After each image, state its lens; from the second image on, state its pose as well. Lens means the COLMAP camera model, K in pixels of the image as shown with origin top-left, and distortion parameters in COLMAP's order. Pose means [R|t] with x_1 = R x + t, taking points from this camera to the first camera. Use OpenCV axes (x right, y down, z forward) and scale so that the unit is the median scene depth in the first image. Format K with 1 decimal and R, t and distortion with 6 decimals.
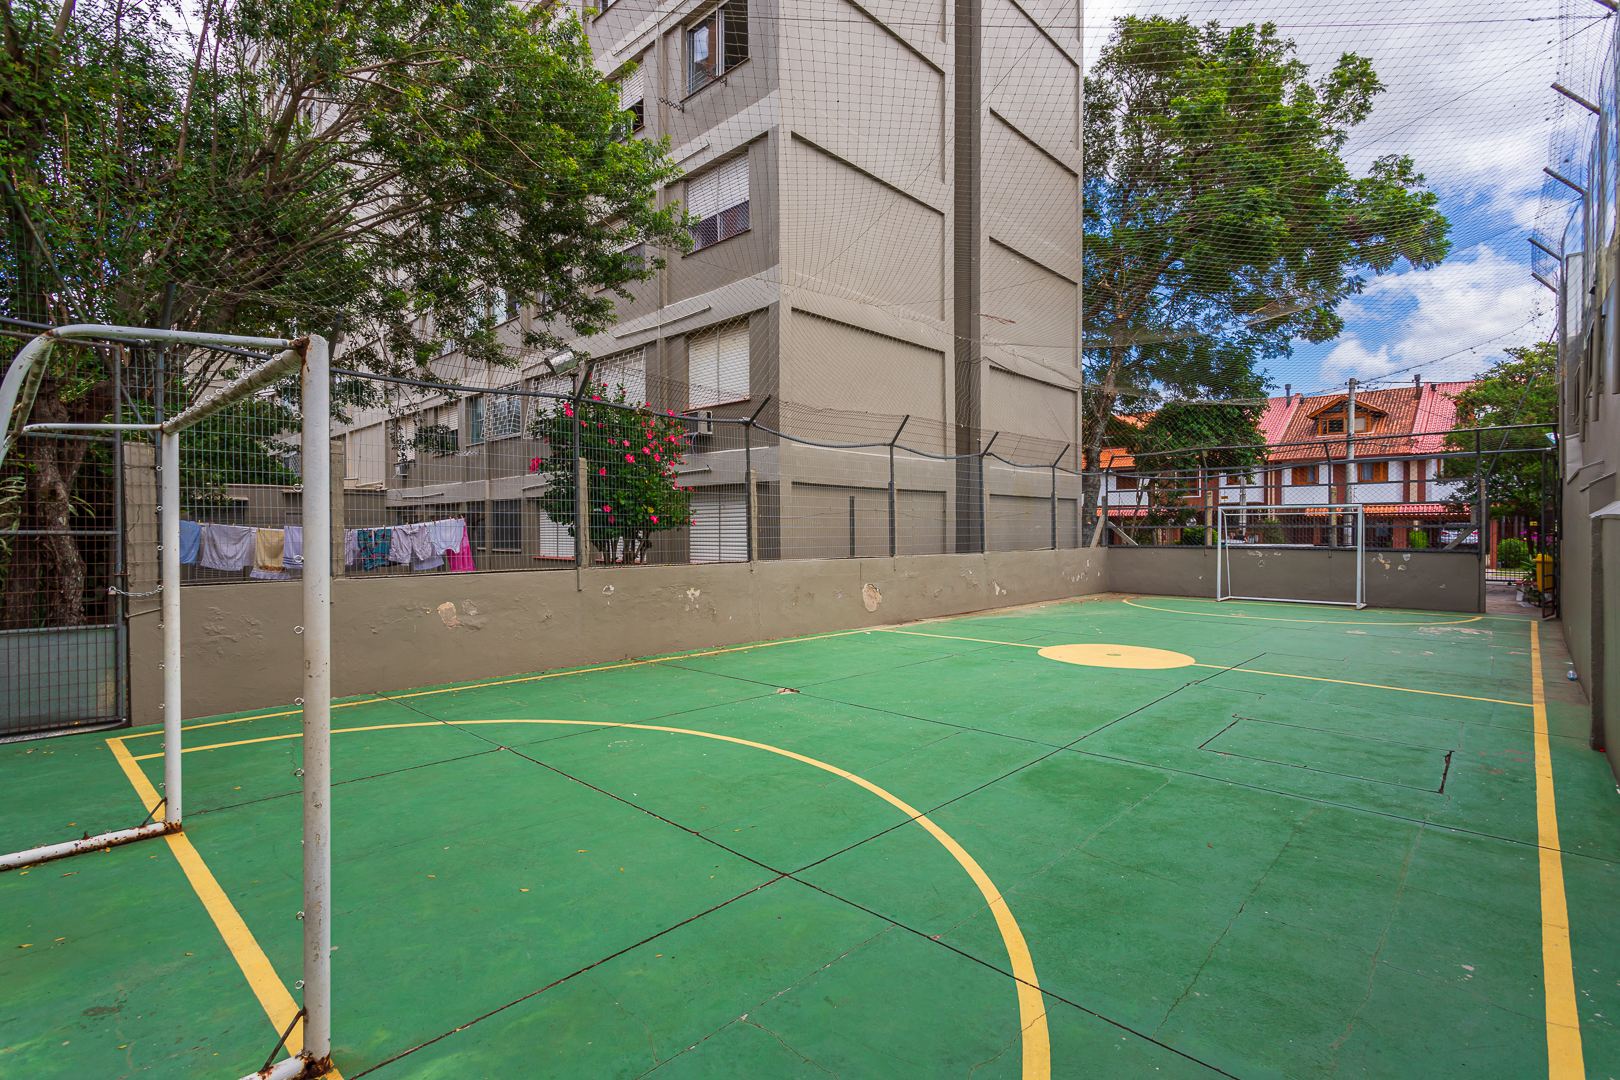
lens RADIAL K [[763.5, 0, 810.0], [0, 763.5, 540.0], [0, 0, 1]] dist [0.001979, 0.000965]
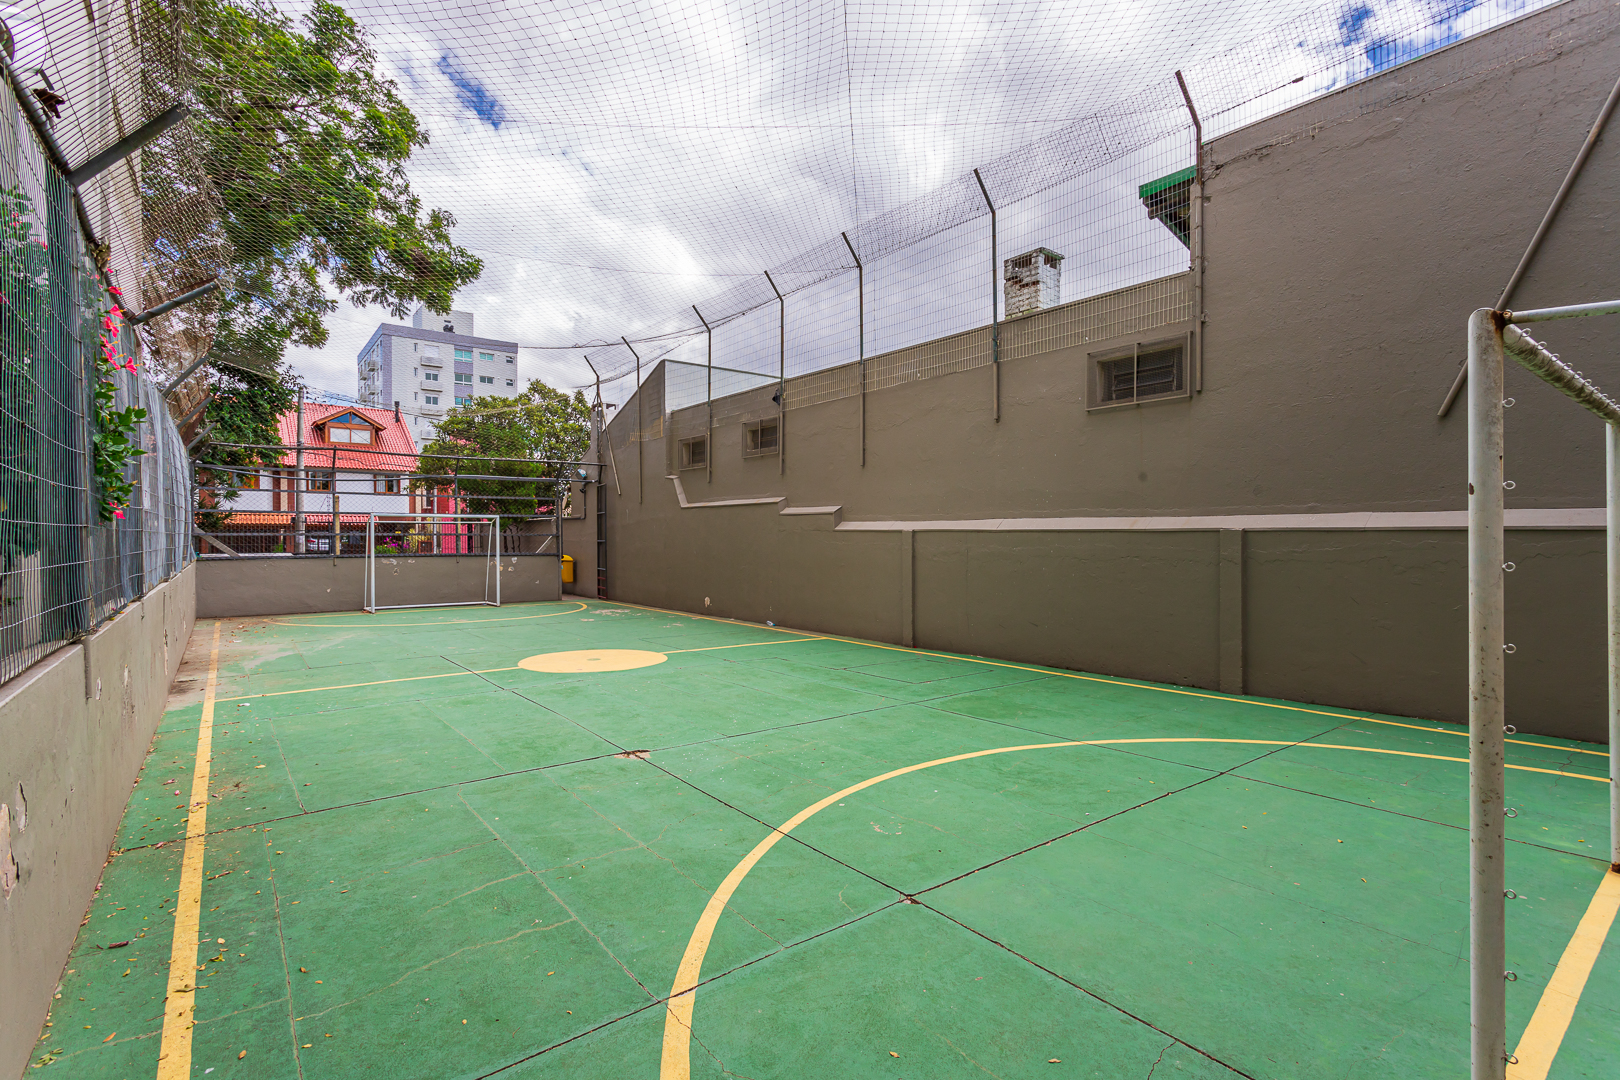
lens RADIAL K [[763.5, 0, 810.0], [0, 763.5, 540.0], [0, 0, 1]] dist [0.001979, 0.000965]
pose [[0.148750, -0.001921, 0.988873, -0.941561], [0.012907, 0.999917, 0.000001, -0.009438], [-0.988791, 0.012763, 0.148762, 0.922488]]
